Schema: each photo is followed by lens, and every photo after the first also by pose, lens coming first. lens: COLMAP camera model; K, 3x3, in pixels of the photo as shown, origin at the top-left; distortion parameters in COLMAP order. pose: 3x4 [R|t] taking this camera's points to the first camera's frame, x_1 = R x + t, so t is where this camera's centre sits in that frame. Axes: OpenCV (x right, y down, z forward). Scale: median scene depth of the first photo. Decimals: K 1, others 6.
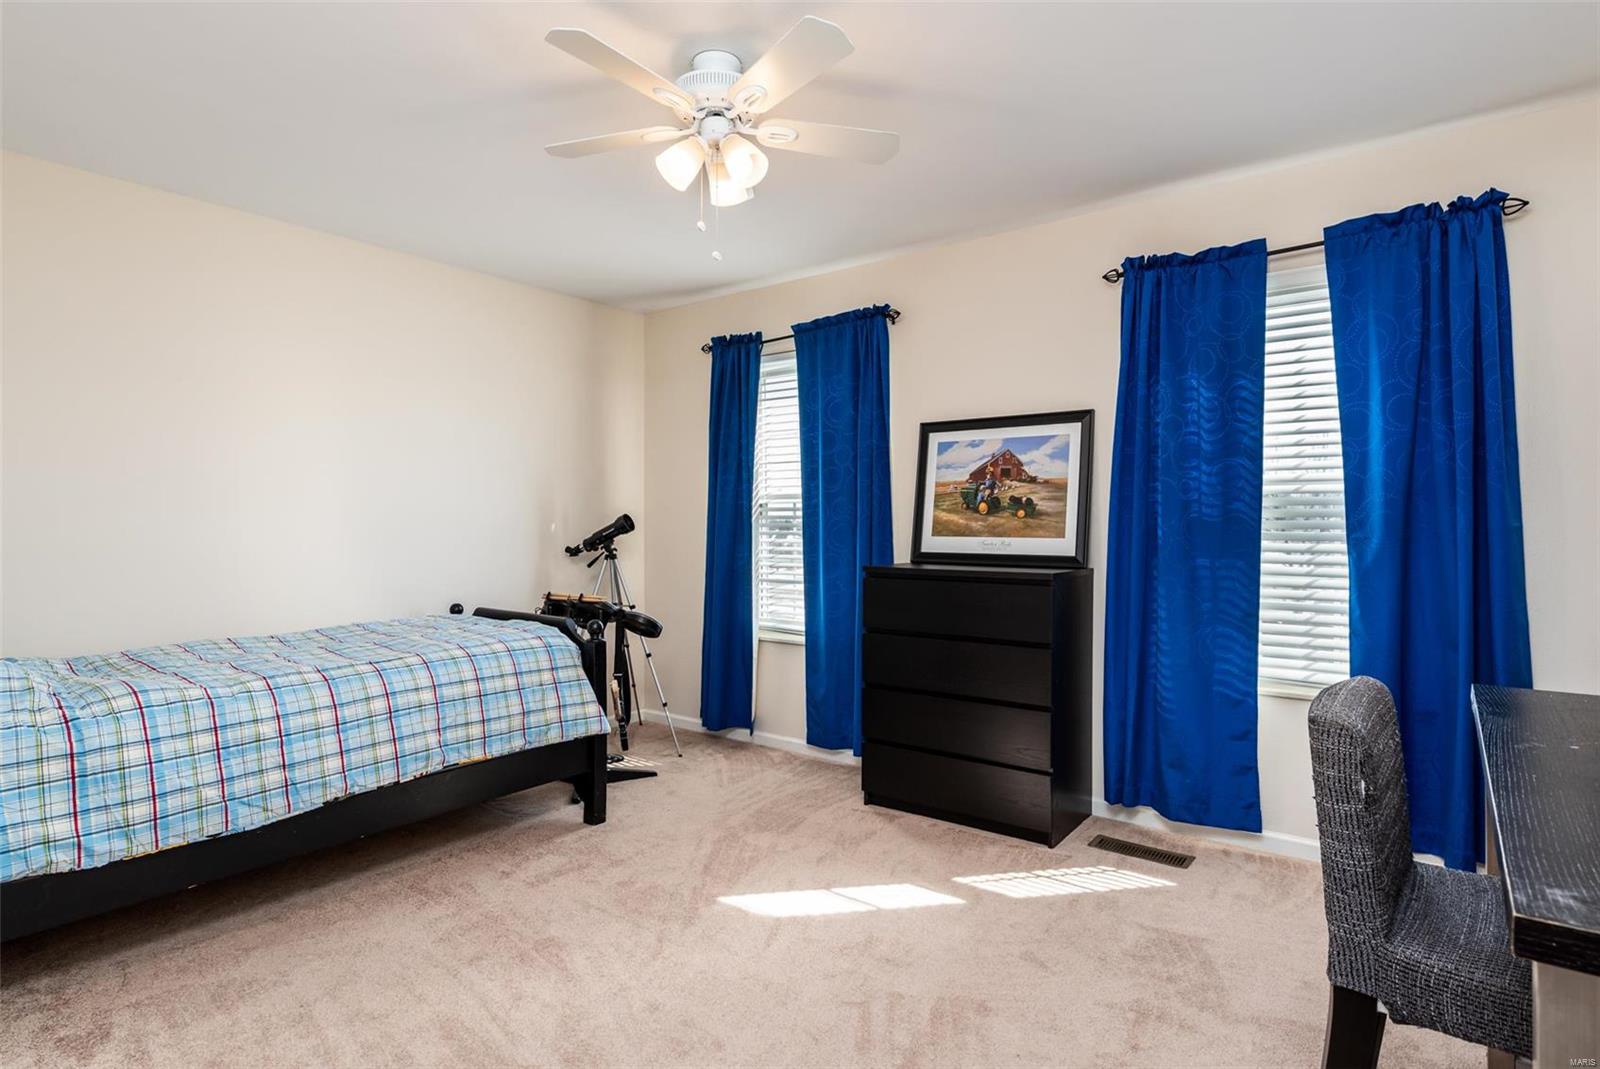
lens RADIAL K [[830.8, 0, 800.8], [0, 830.8, 530.9], [0, 0, 1]] dist [0.006186, 0.000364]
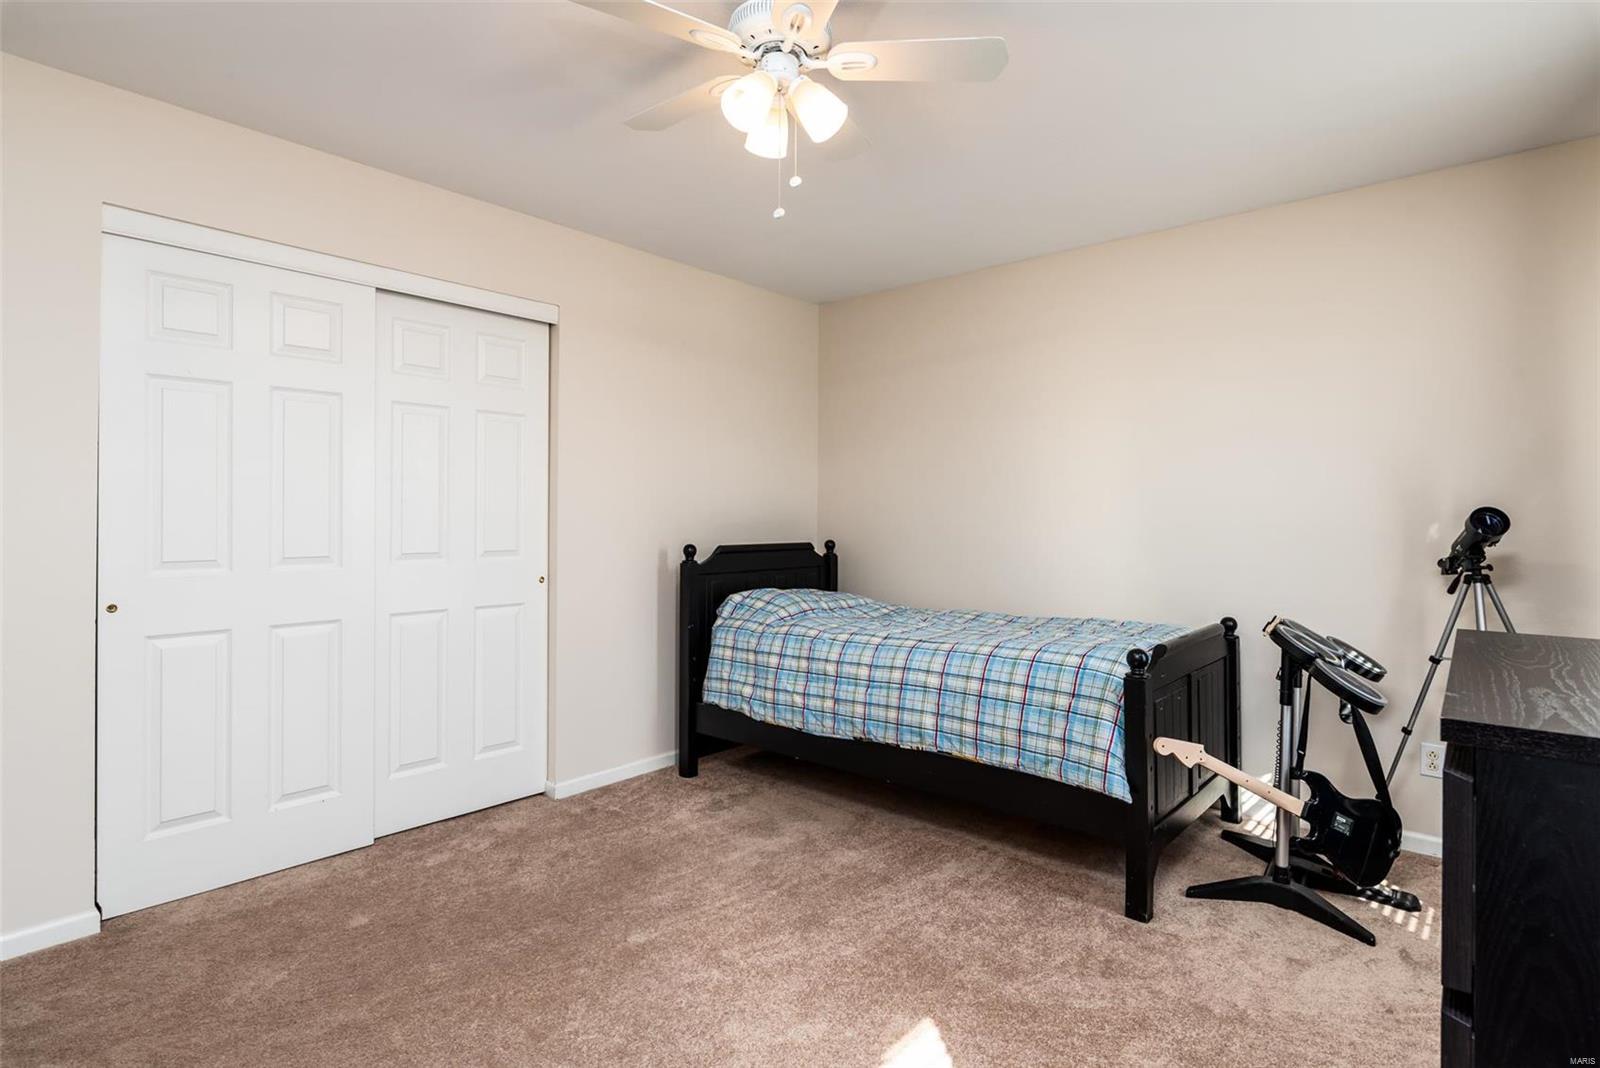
lens RADIAL K [[830.8, 0, 801.0], [0, 830.8, 521.2], [0, 0, 1]] dist [0.006186, 0.000364]
pose [[-0.054527, 0.005607, -0.998497, 0.652744], [-0.013580, 0.999888, 0.006356, -0.012400], [0.998420, 0.013906, -0.054445, 0.909056]]
